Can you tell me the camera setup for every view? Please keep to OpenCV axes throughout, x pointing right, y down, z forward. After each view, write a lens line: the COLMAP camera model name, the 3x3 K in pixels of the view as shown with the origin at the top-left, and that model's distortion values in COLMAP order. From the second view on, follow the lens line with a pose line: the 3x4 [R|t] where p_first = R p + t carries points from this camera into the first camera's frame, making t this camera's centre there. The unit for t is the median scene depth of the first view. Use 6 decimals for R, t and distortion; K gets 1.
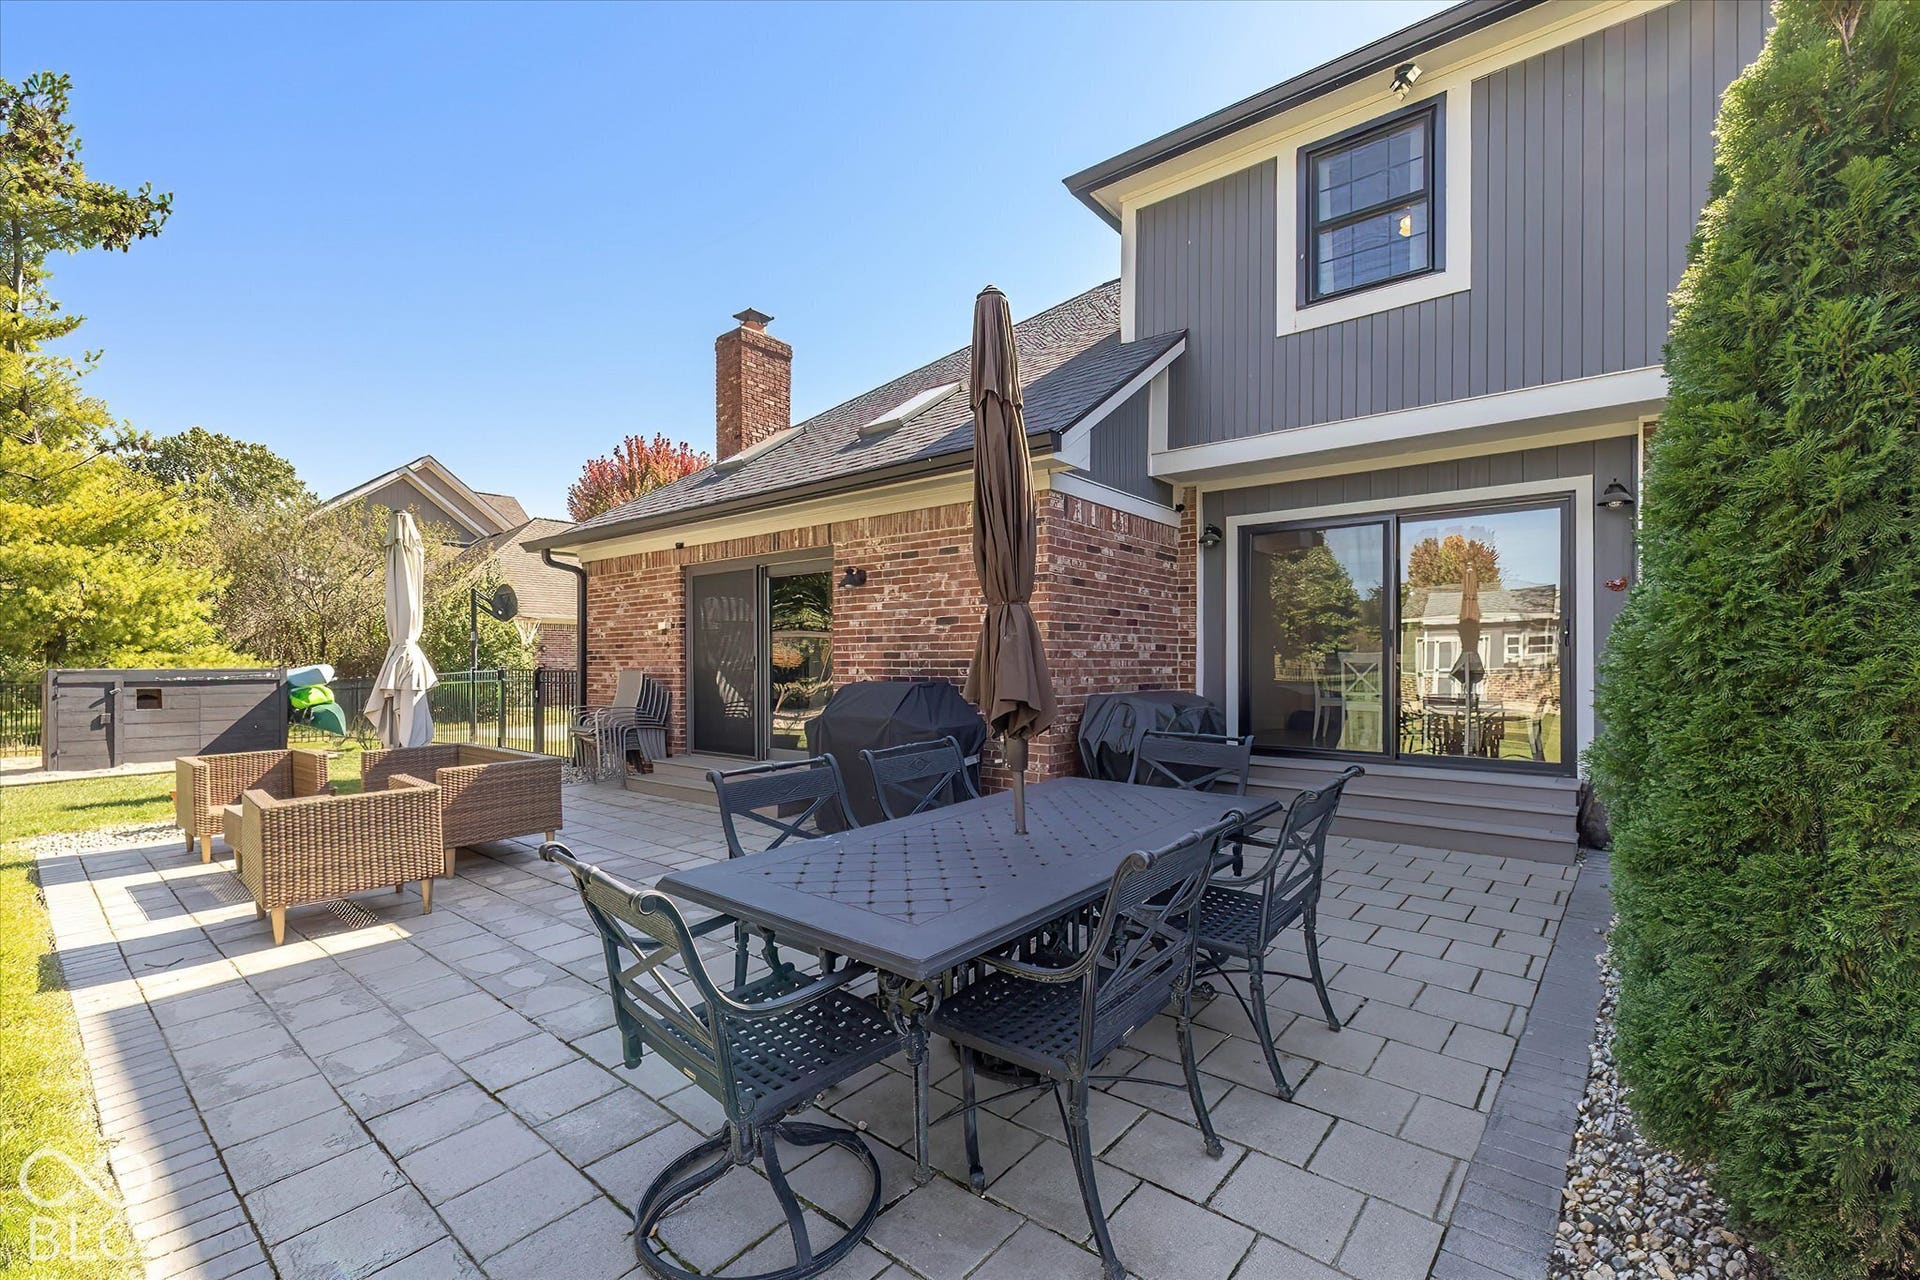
lens RADIAL K [[822.1, 0, 913.3], [0, 822.1, 670.2], [0, 0, 1]] dist [-0.000008, 0.000488]
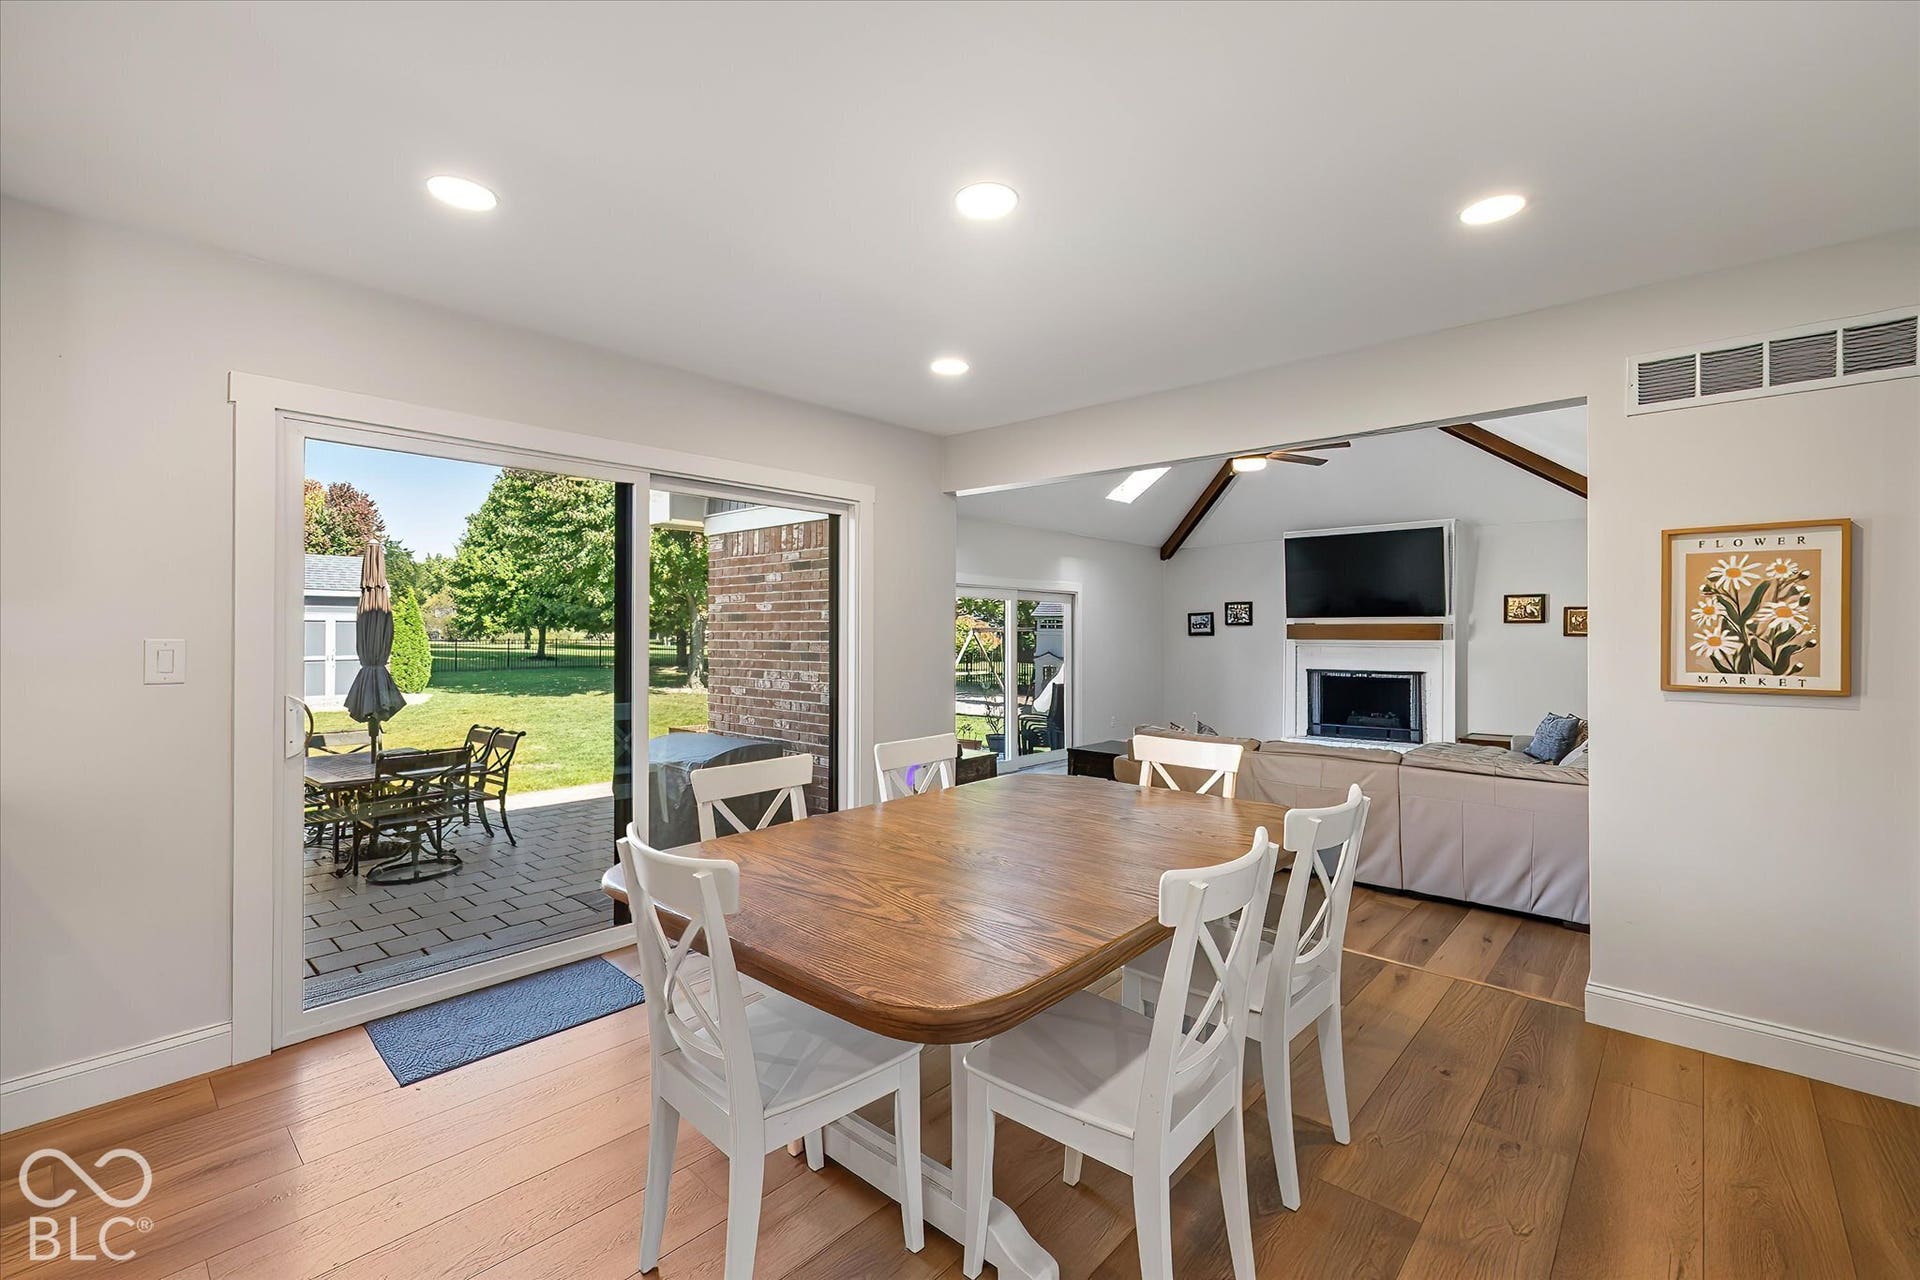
lens RADIAL K [[822.1, 0, 960.1], [0, 822.1, 638.0], [0, 0, 1]] dist [-0.000008, 0.000488]
pose [[-0.006401, 0.003242, -0.999974, 1.136815], [-0.009482, 0.999950, 0.003302, -0.085500], [0.999935, 0.009502, -0.006370, 1.228805]]
